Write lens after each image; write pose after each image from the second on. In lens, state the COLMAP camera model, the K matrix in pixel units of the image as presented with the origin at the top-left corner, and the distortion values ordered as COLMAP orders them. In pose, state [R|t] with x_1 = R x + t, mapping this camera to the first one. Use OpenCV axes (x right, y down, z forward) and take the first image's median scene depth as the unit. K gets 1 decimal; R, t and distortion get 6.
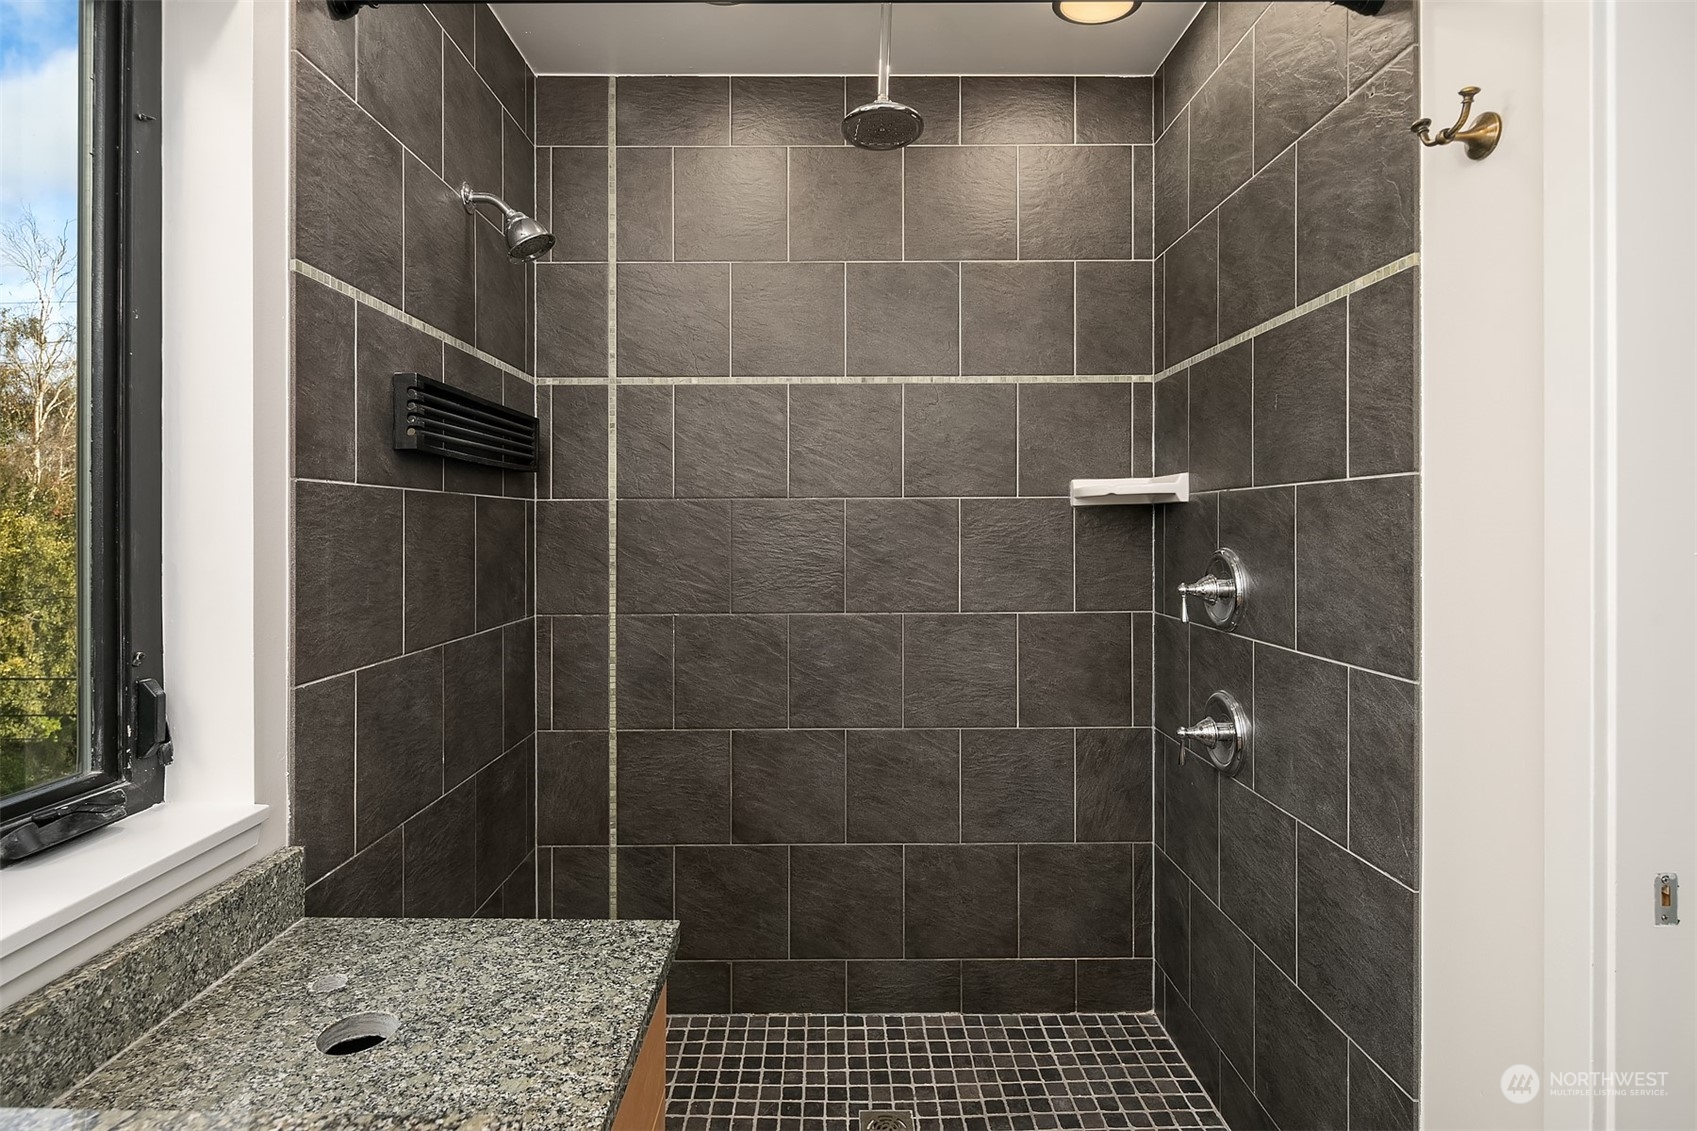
lens RADIAL K [[834.0, 0, 842.5], [0, 834.0, 543.5], [0, 0, 1]] dist [0.001570, -0.001334]
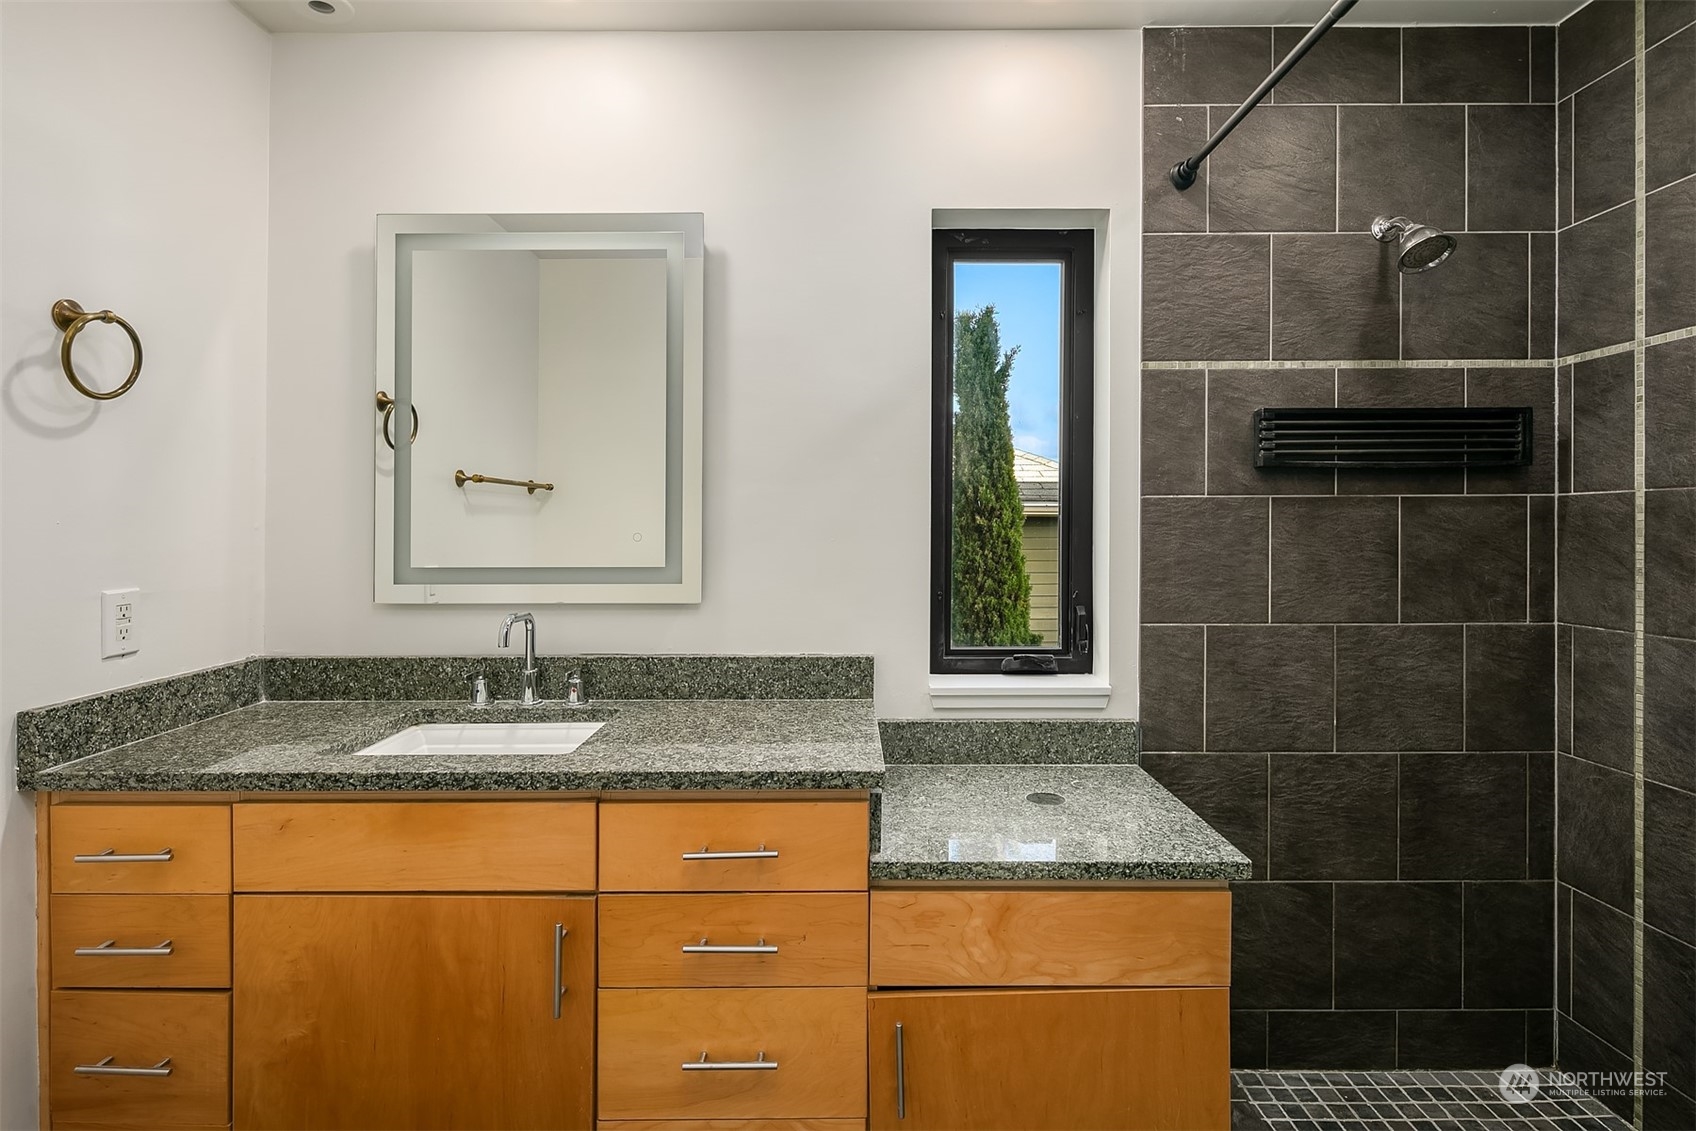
lens RADIAL K [[833.5, 0, 842.0], [0, 833.5, 543.6], [0, 0, 1]] dist [0.001570, -0.001334]
pose [[-0.011604, 0.021404, -0.999704, 0.544783], [-0.016461, 0.999631, 0.021593, -0.006085], [0.999797, 0.016706, -0.011247, 0.240337]]
